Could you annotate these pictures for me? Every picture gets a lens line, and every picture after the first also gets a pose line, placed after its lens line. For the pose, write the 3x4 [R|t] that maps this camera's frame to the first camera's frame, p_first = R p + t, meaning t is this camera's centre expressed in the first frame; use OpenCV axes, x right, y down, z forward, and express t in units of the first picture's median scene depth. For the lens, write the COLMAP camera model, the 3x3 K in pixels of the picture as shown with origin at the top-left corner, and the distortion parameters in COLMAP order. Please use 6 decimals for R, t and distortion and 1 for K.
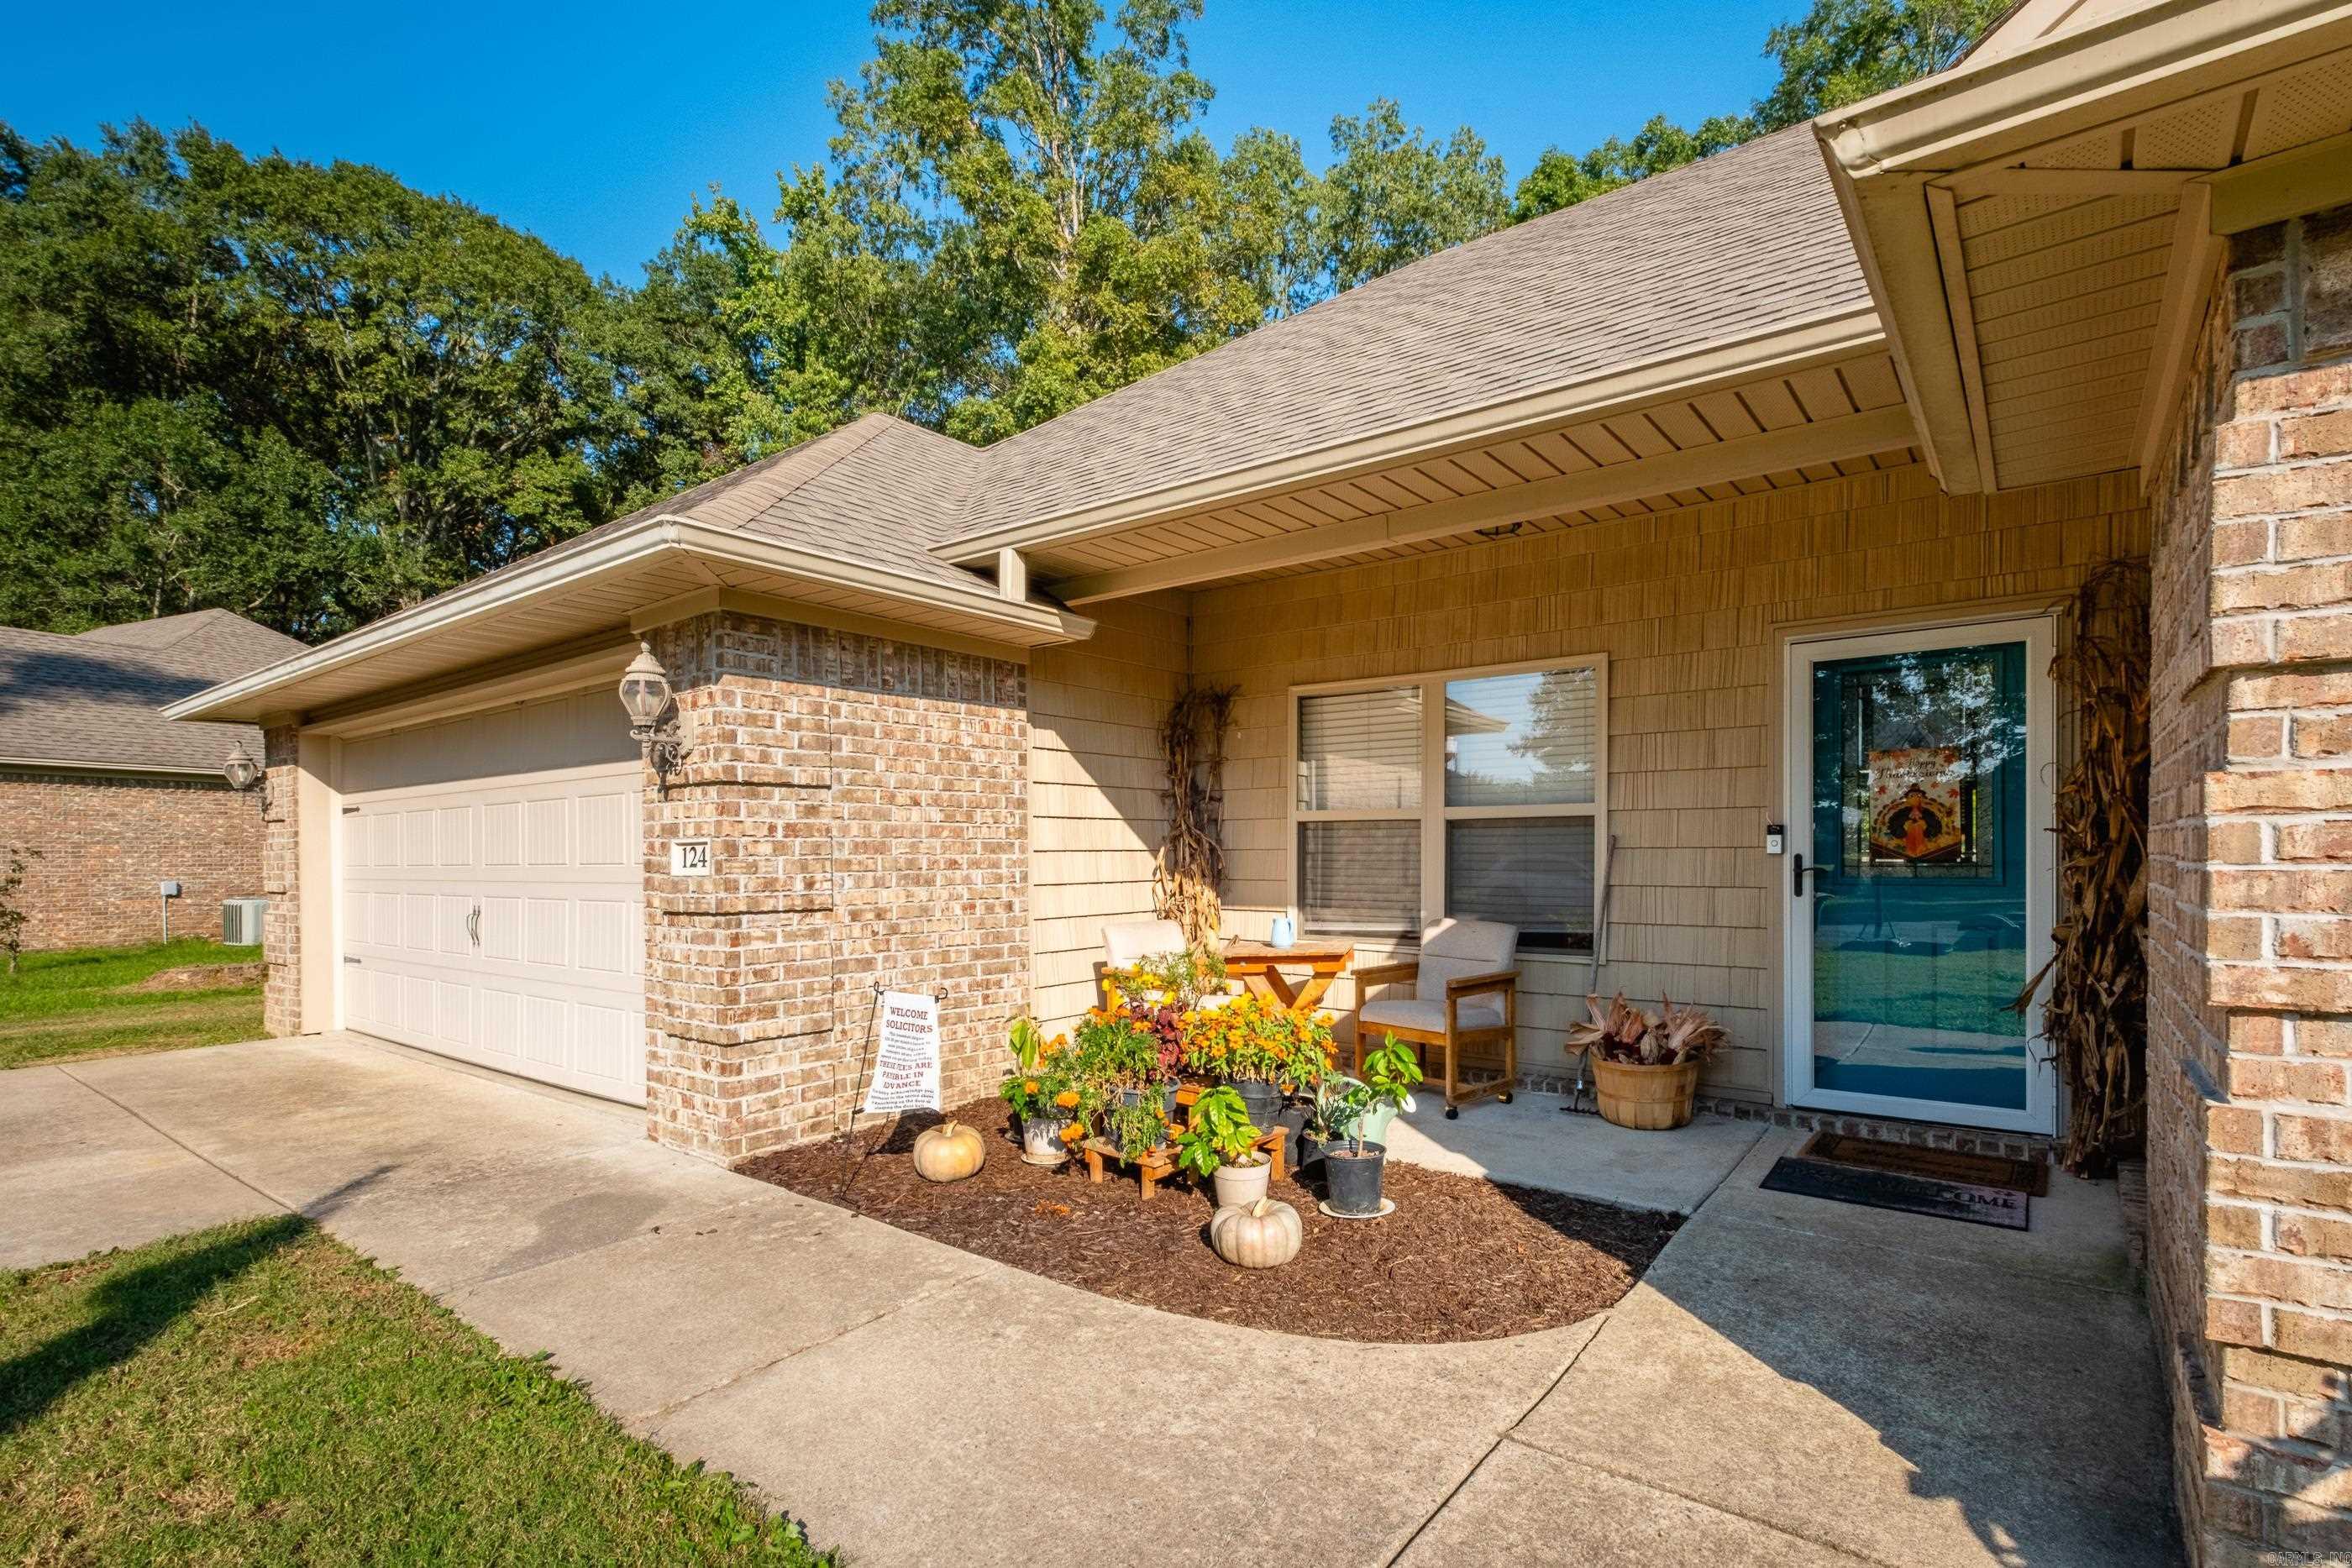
lens RADIAL K [[1114.8, 0, 1138.8], [0, 1114.8, 880.7], [0, 0, 1]] dist [0.006164, -0.003474]
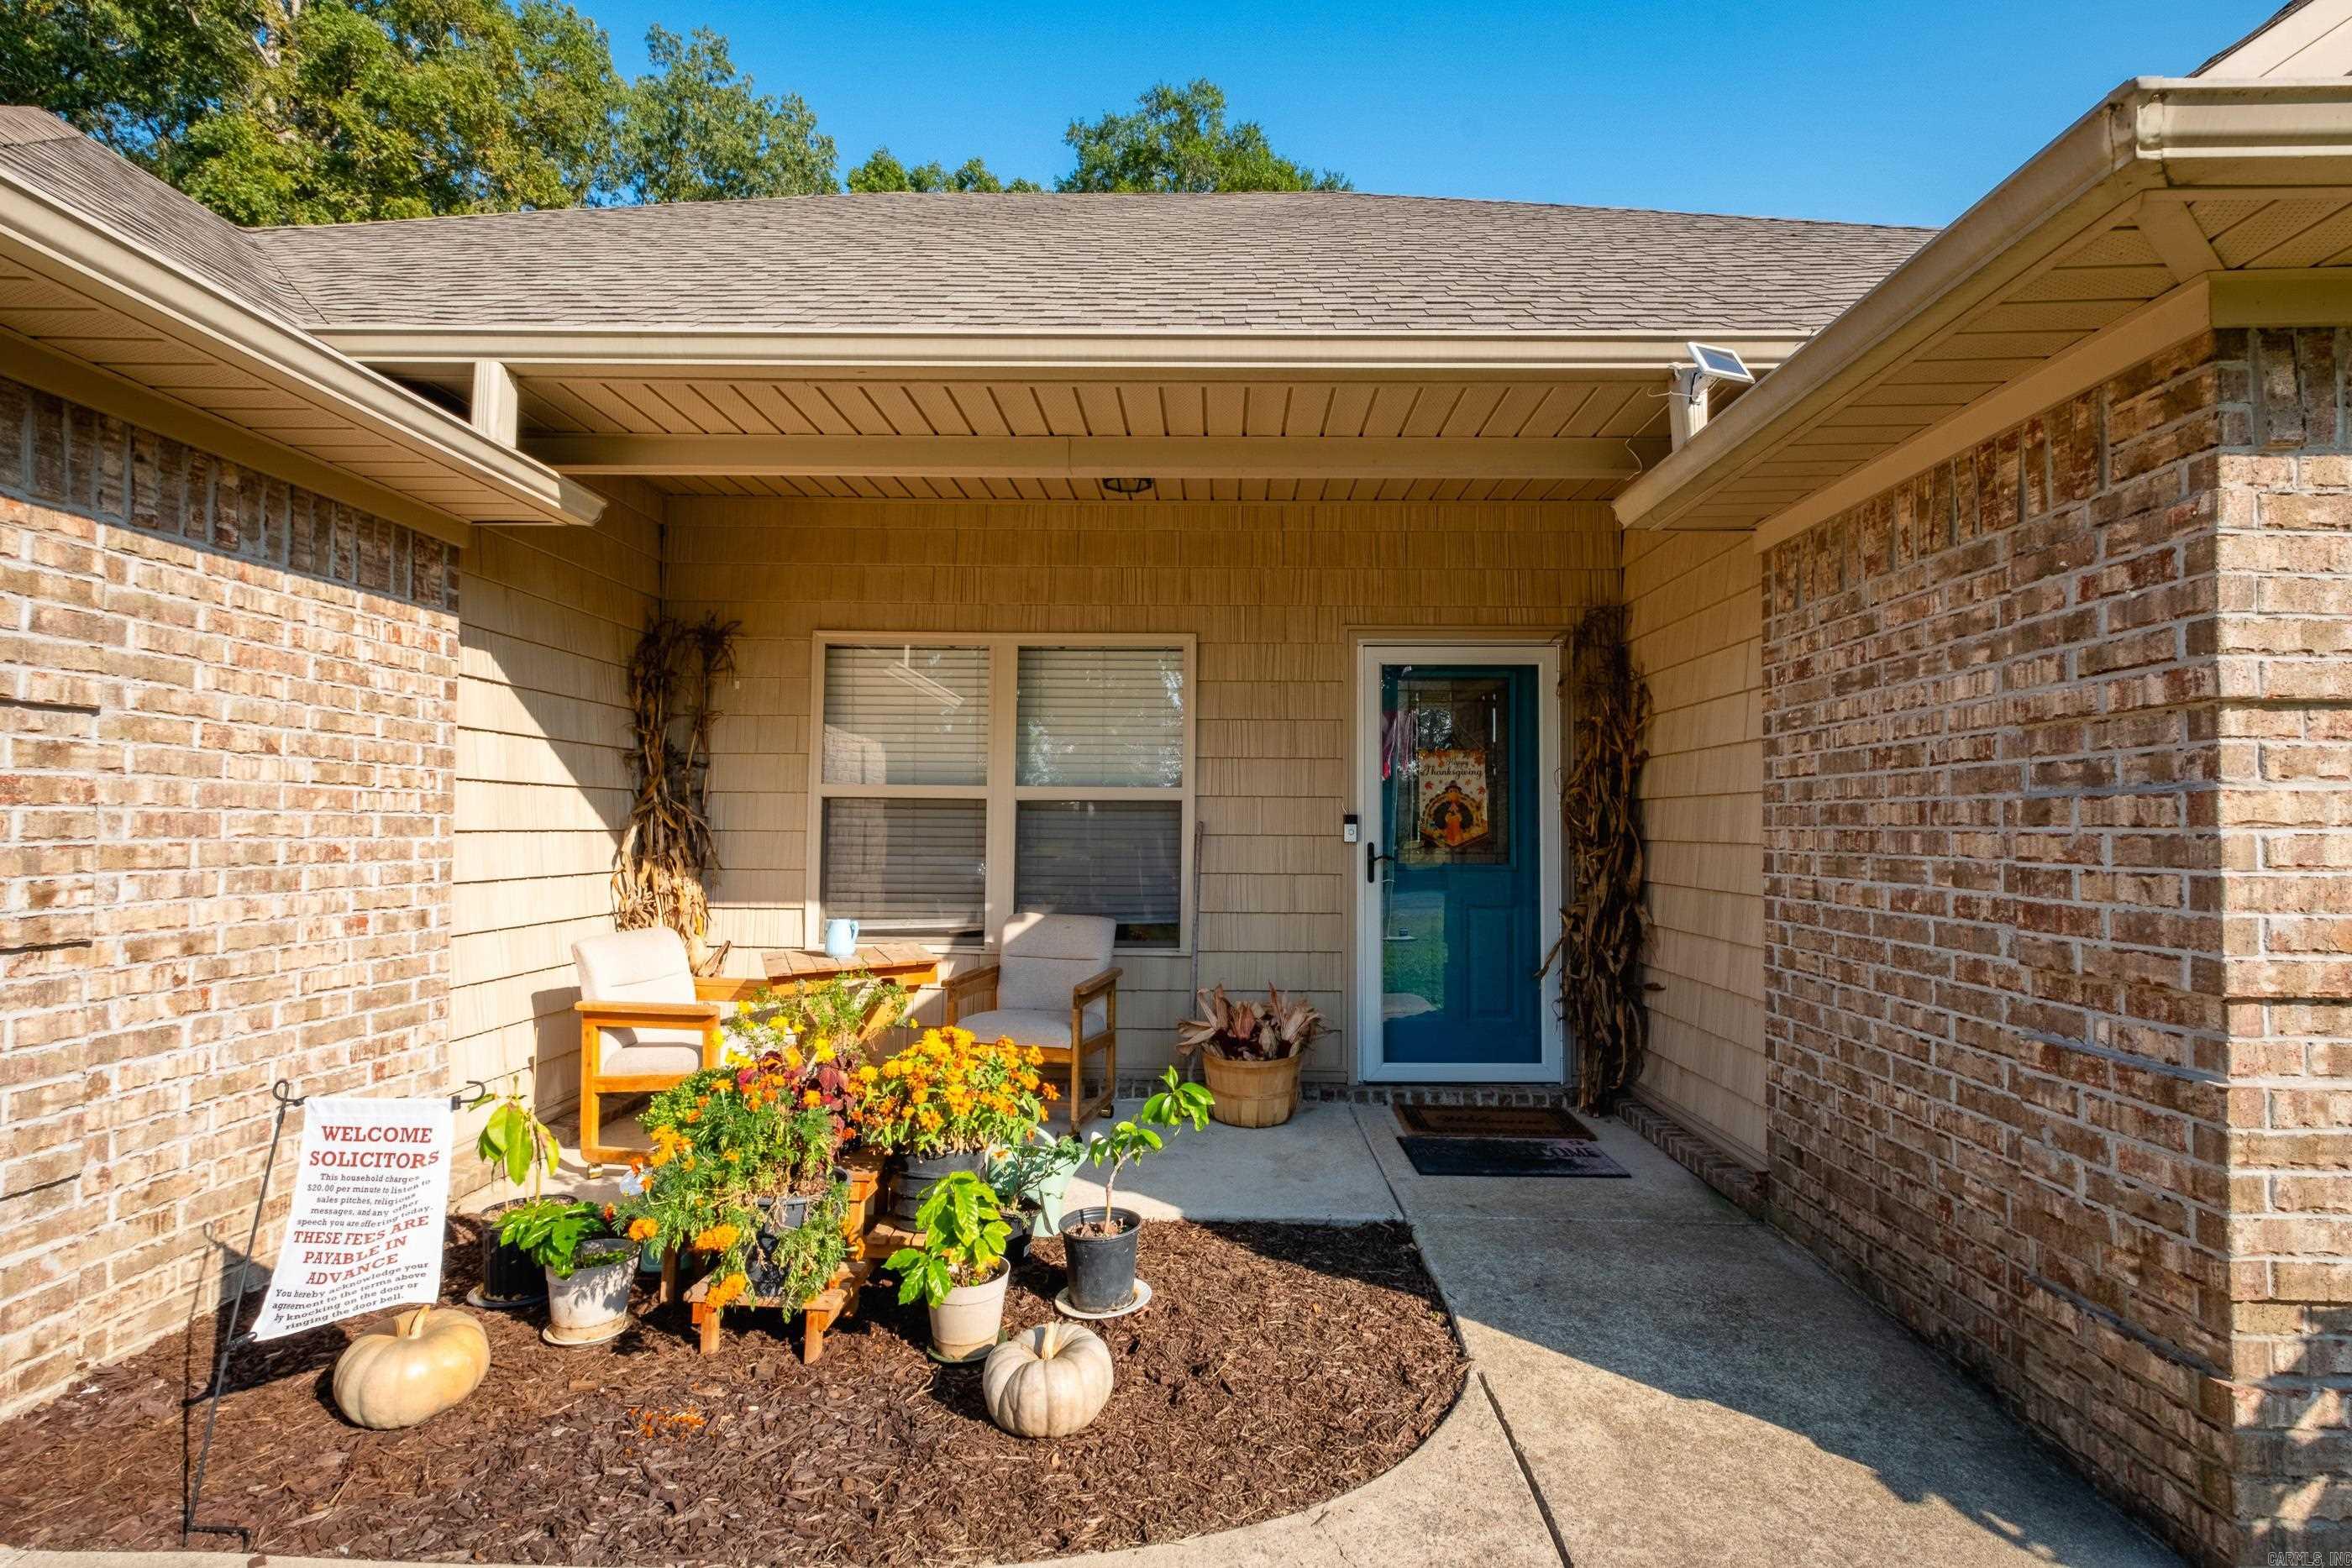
lens RADIAL K [[1114.8, 0, 1200.3], [0, 1114.8, 800.3], [0, 0, 1]] dist [0.006164, -0.003474]
pose [[0.785402, 0.026060, 0.618438, -0.186860], [0.005404, 0.998787, -0.048950, -0.012386], [-0.618963, 0.041787, 0.784308, 0.254953]]
